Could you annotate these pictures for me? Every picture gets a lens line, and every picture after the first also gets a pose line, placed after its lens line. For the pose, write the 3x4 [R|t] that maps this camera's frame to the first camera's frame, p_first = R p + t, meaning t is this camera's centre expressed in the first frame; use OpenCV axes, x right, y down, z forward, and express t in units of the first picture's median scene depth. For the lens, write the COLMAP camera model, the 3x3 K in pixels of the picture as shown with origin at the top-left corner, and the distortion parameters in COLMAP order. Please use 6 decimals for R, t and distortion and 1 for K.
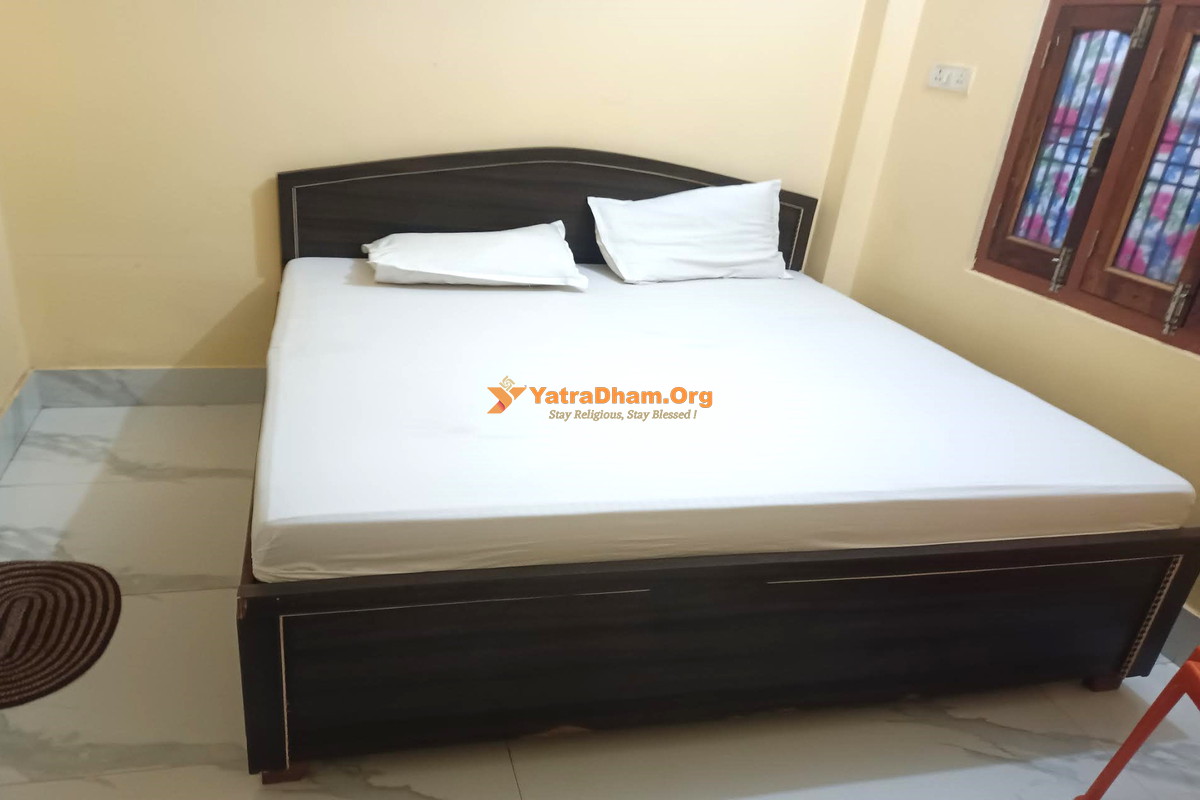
lens RADIAL K [[786.7, 0, 600.0], [0, 786.7, 400.0], [0, 0, 1]] dist [0.000578, -0.001627]
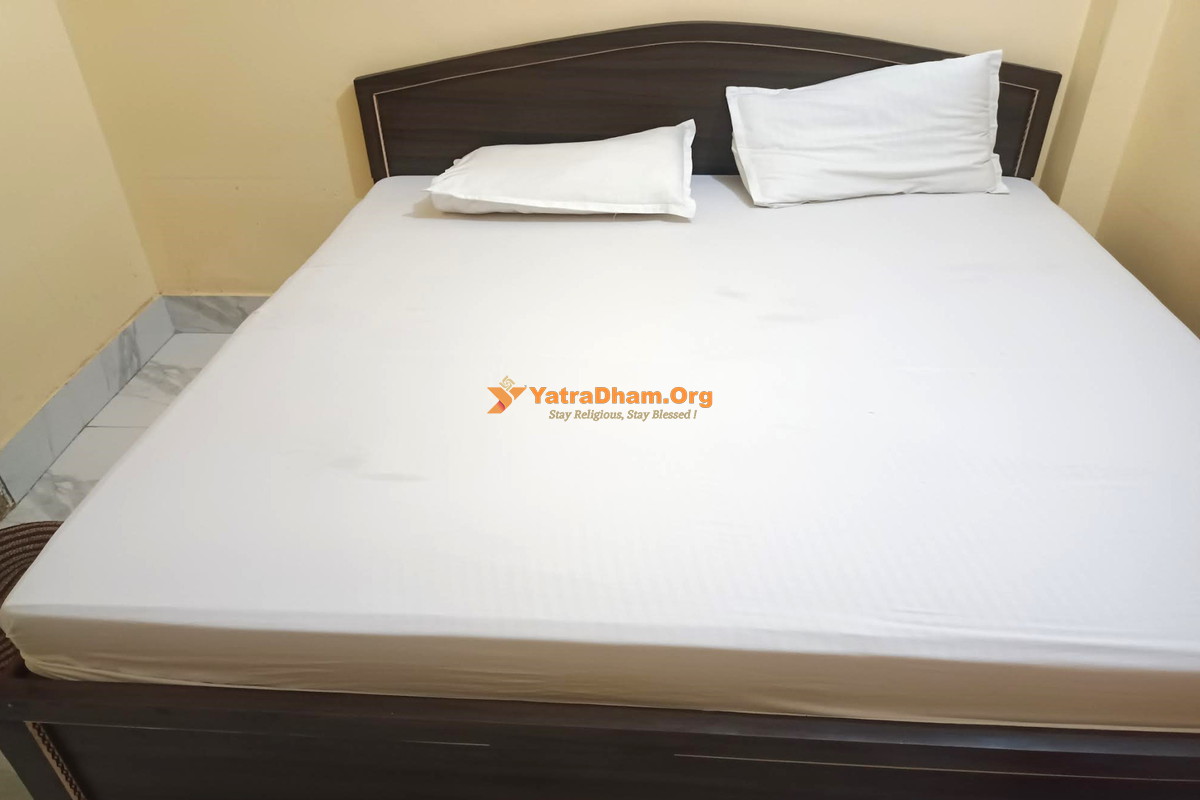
lens RADIAL K [[882.6, 0, 600.0], [0, 882.6, 400.0], [0, 0, 1]] dist [-0.004631, -0.006097]
pose [[0.957449, 0.054198, -0.283469, 0.127991], [-0.020934, 0.992664, 0.119083, -0.055820], [0.287844, -0.108081, 0.951559, 0.114306]]
